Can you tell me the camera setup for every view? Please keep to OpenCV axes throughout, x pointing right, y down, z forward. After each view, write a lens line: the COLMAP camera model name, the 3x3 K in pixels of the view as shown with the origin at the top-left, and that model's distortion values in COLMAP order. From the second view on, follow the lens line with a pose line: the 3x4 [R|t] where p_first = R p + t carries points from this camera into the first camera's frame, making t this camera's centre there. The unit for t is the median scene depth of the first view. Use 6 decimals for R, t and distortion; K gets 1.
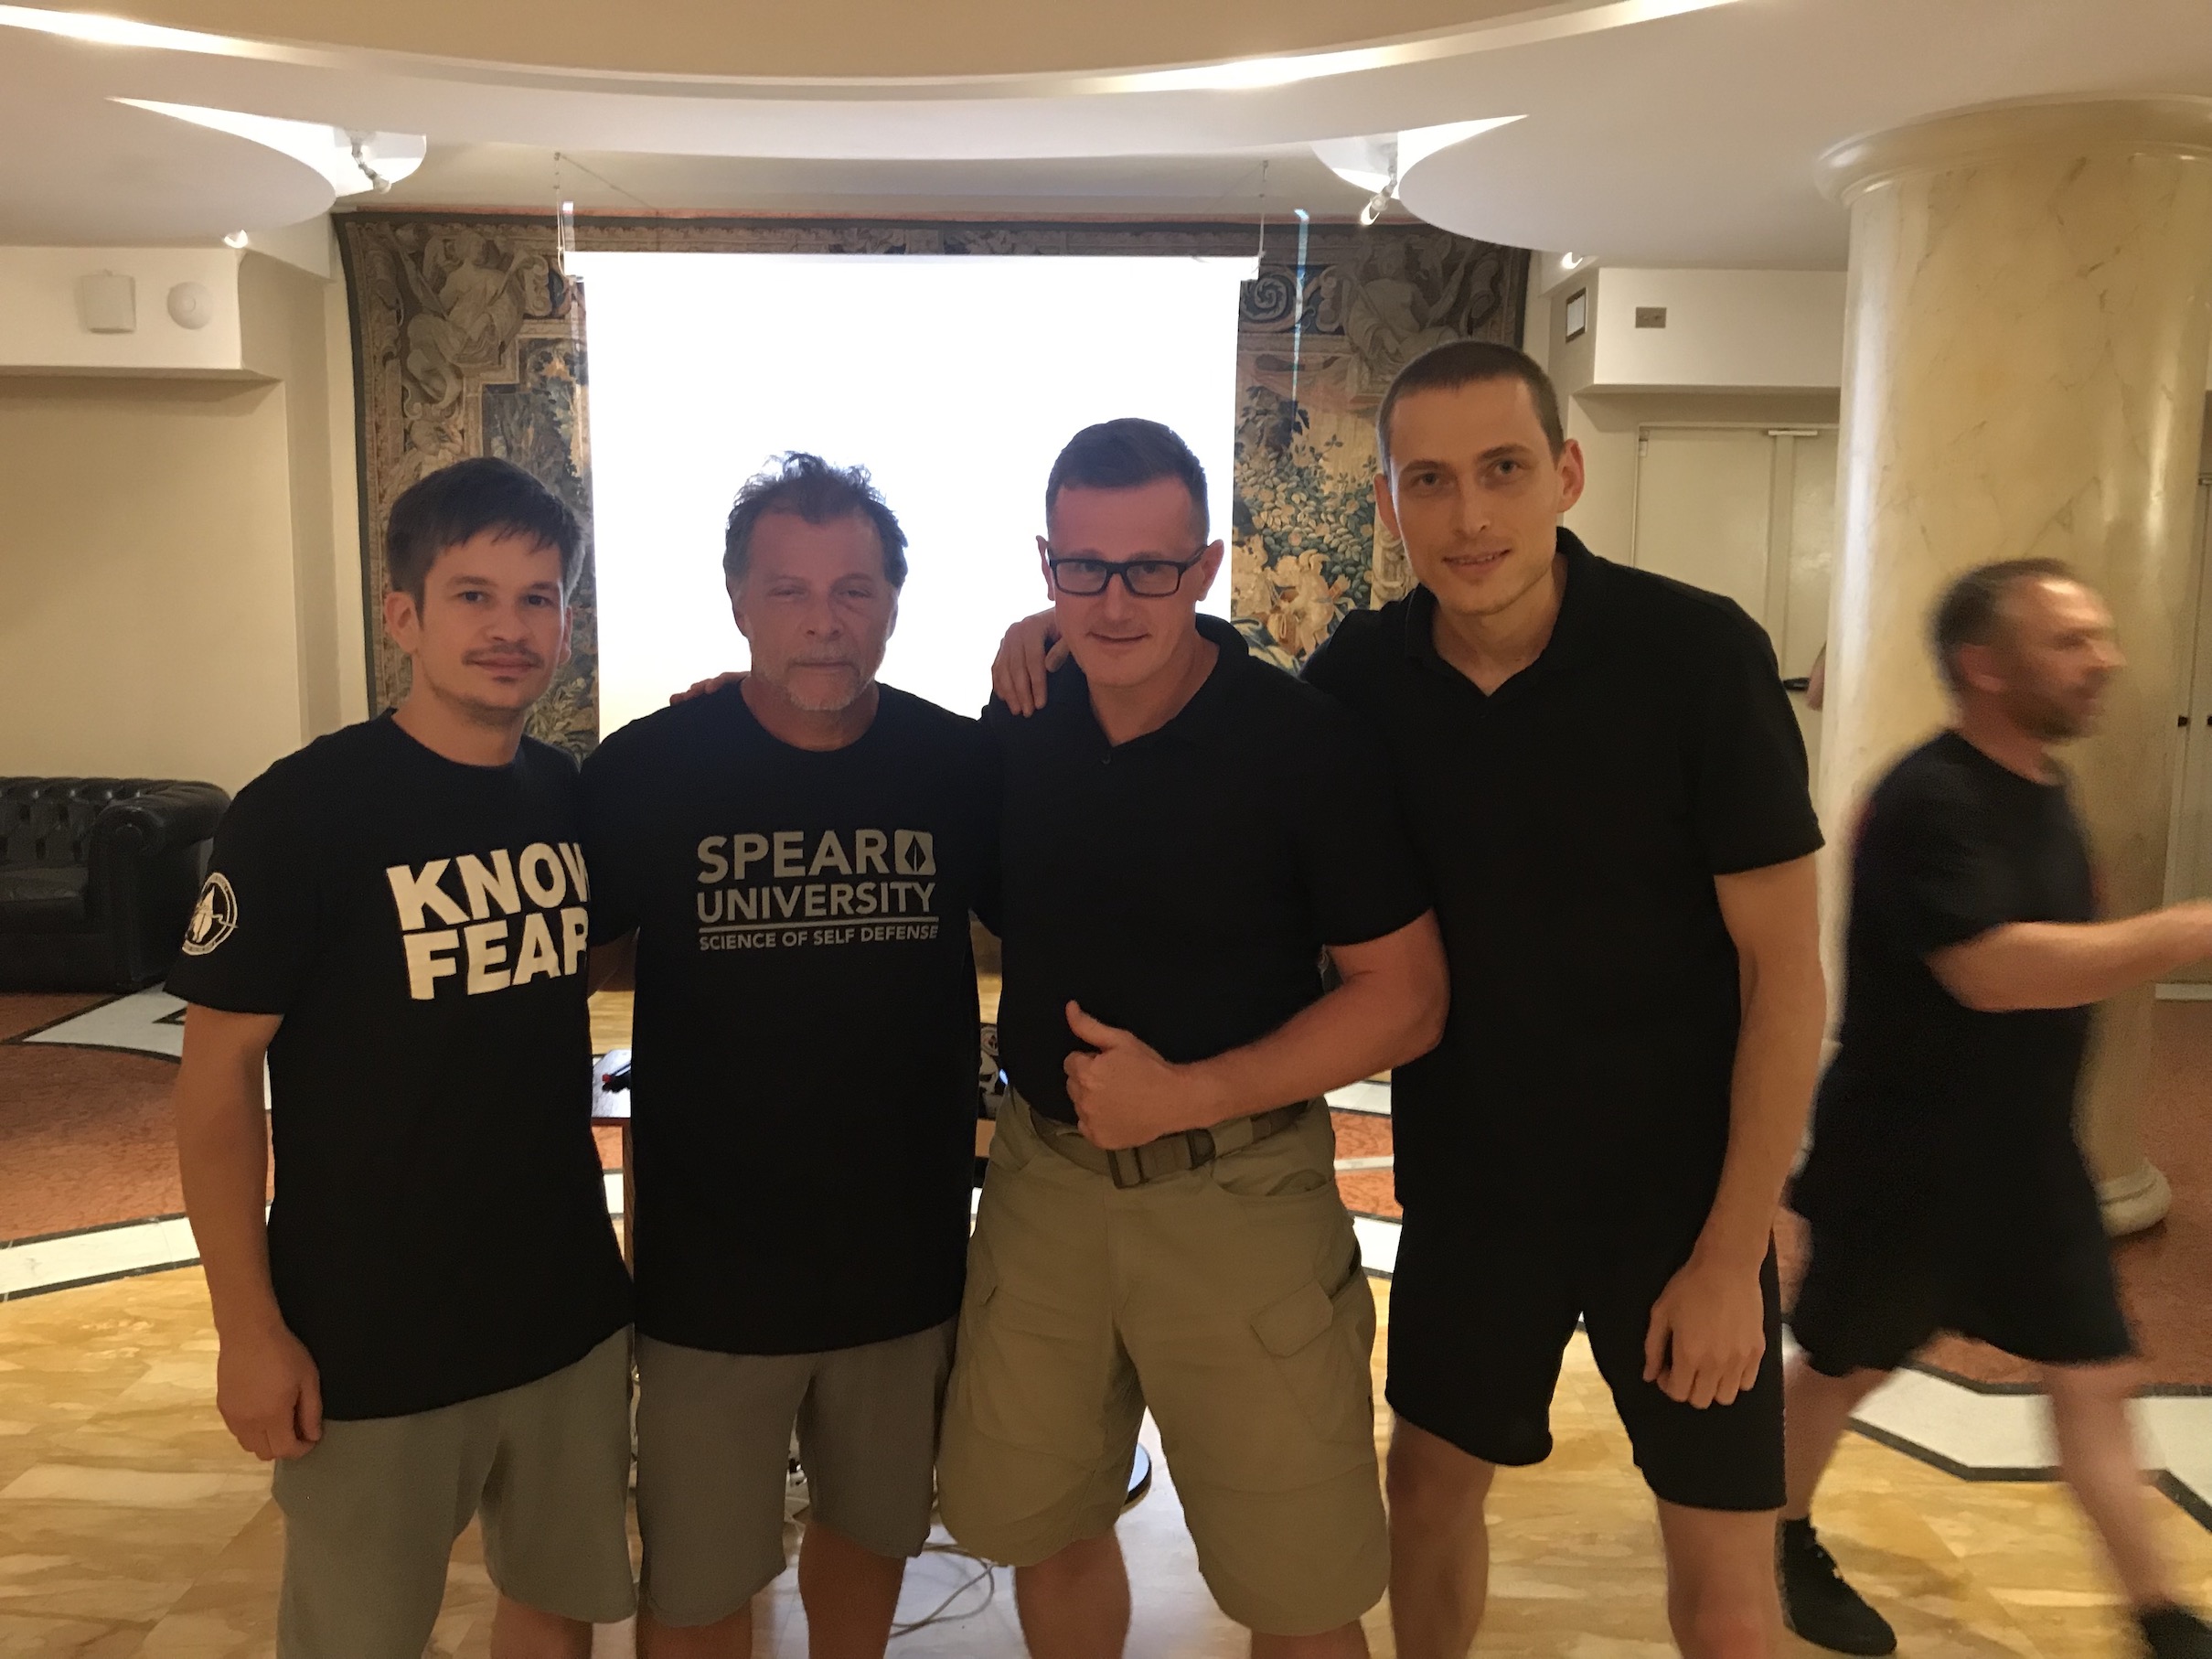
lens RADIAL K [[1837.5, 0, 1118.0], [0, 1837.5, 824.5], [0, 0, 1]] dist [0.082650, 0.017828]
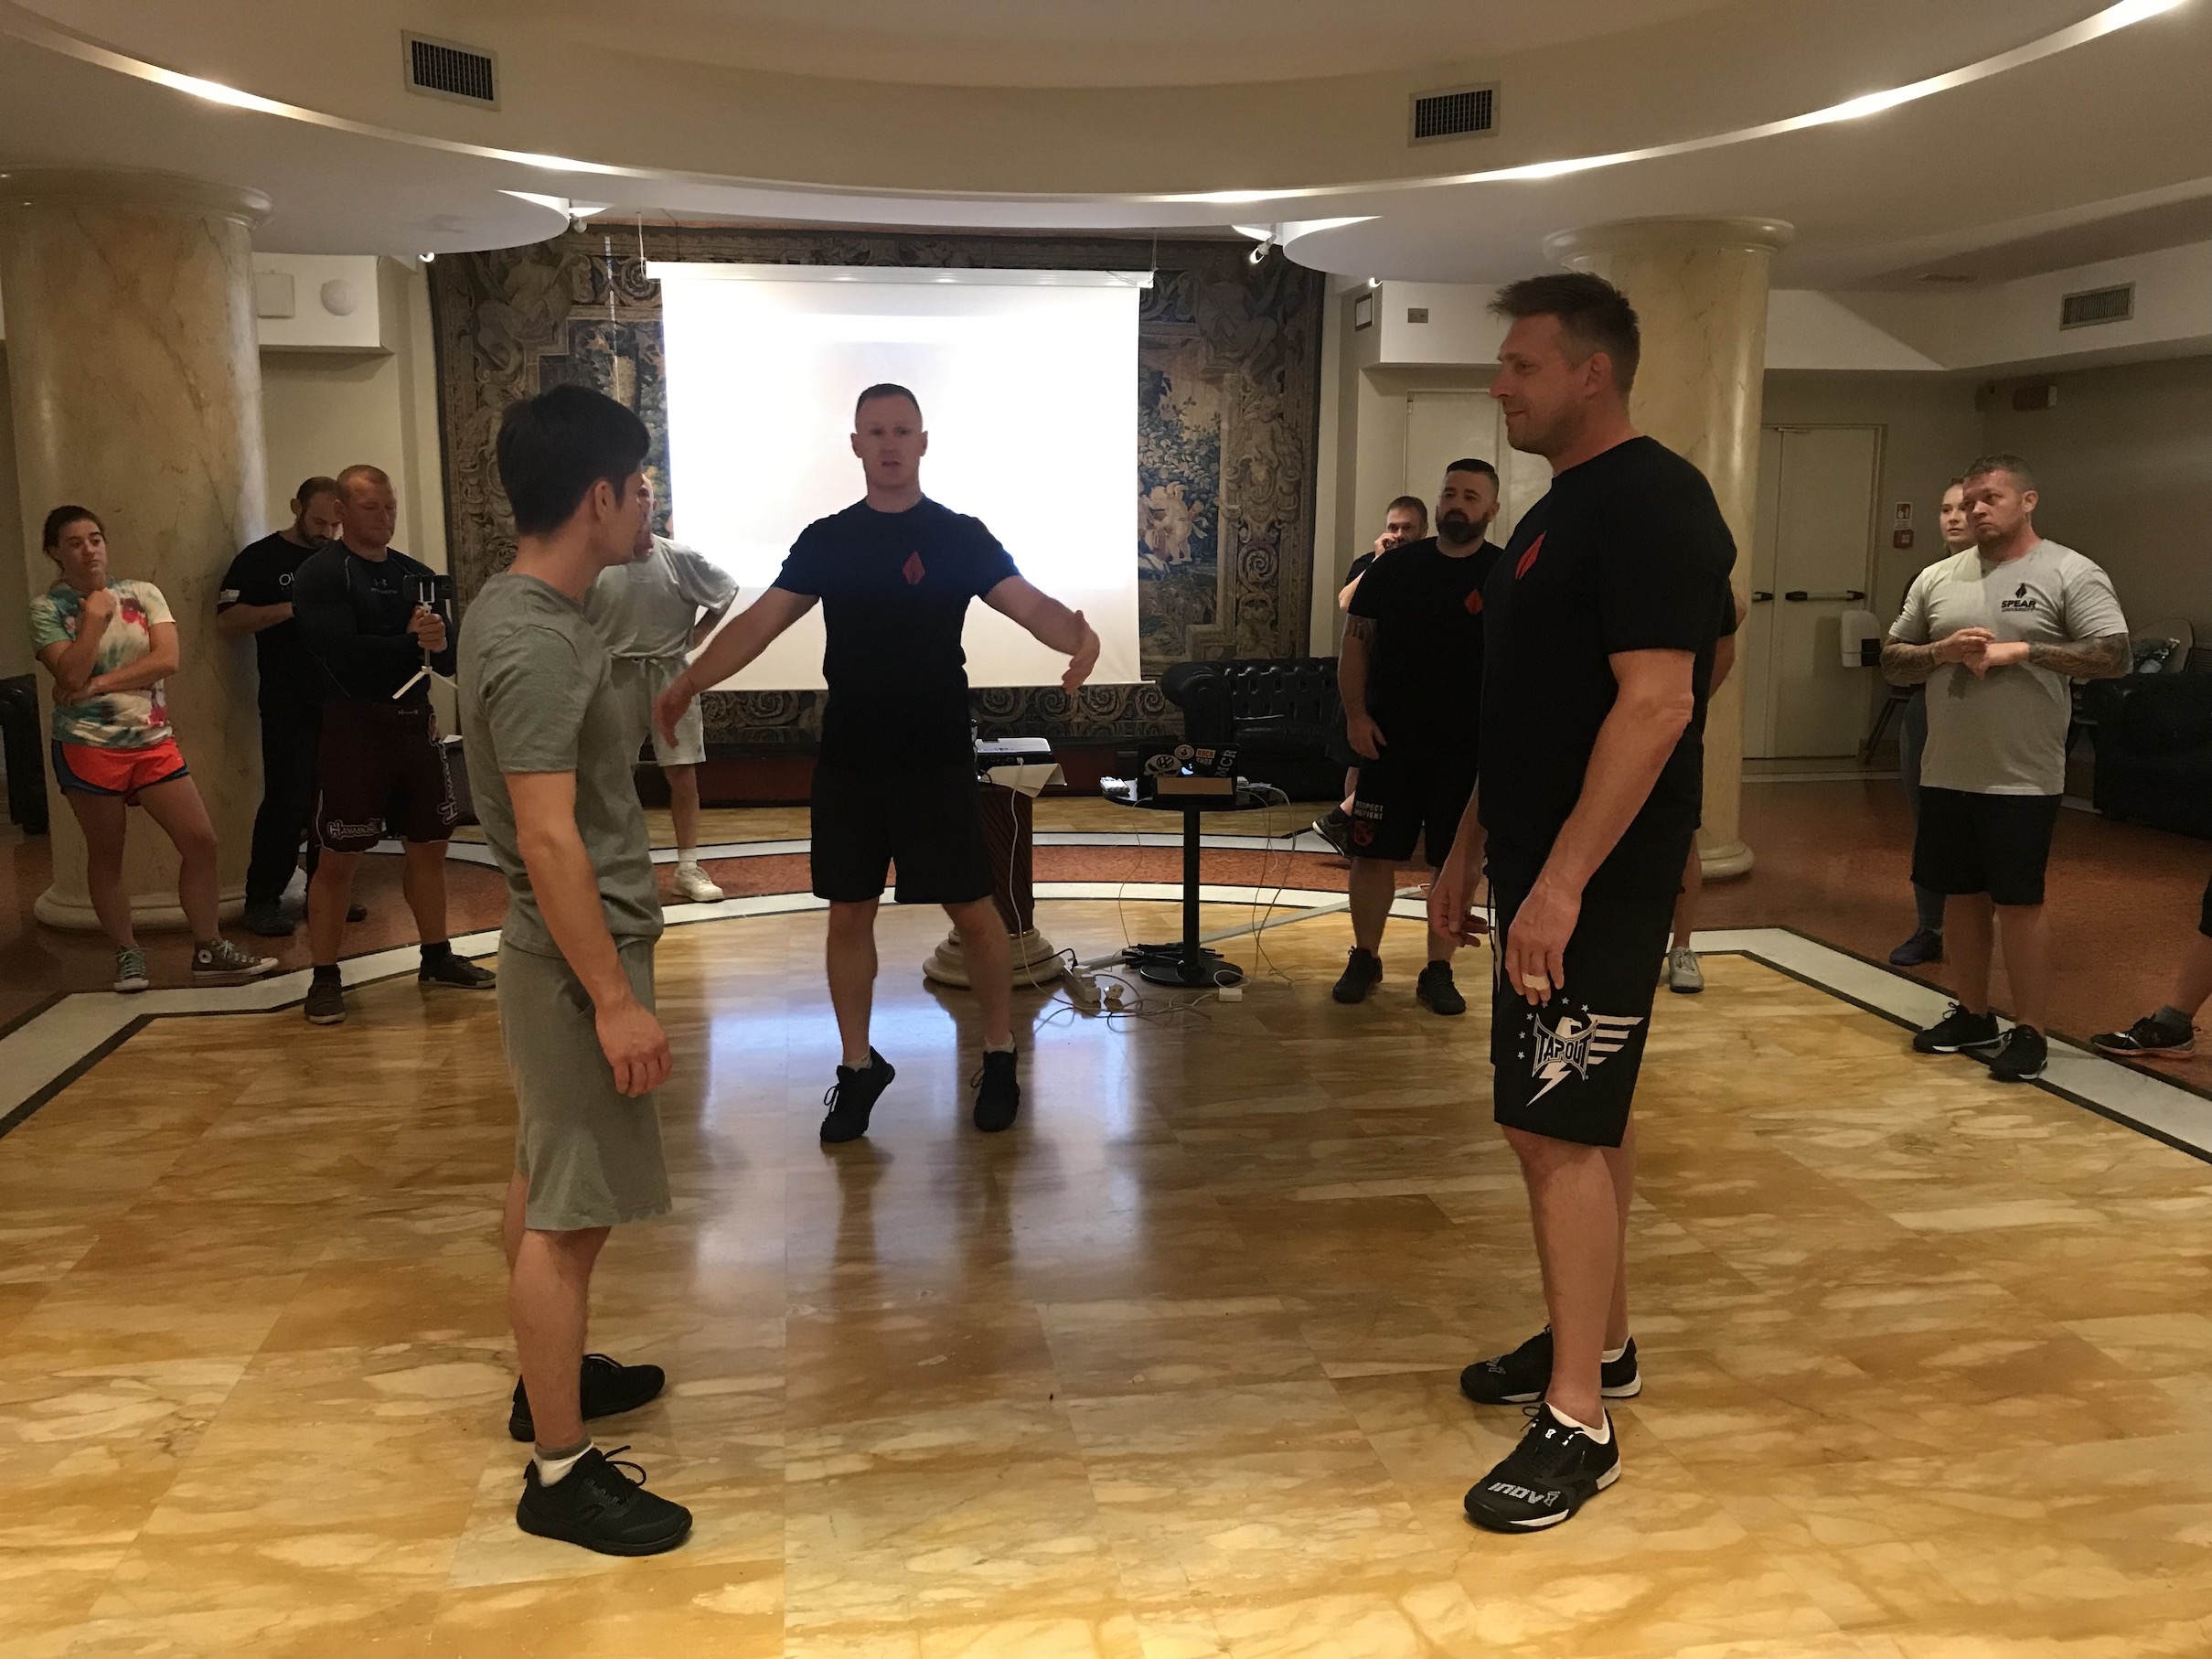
lens RADIAL K [[1837.5, 0, 1108.4], [0, 1837.5, 840.1], [0, 0, 1]] dist [0.082650, 0.017828]
pose [[0.985021, -0.040569, 0.167596, -0.184427], [0.033037, 0.998325, 0.047486, 0.049359], [-0.169242, -0.041237, 0.984711, -0.346169]]
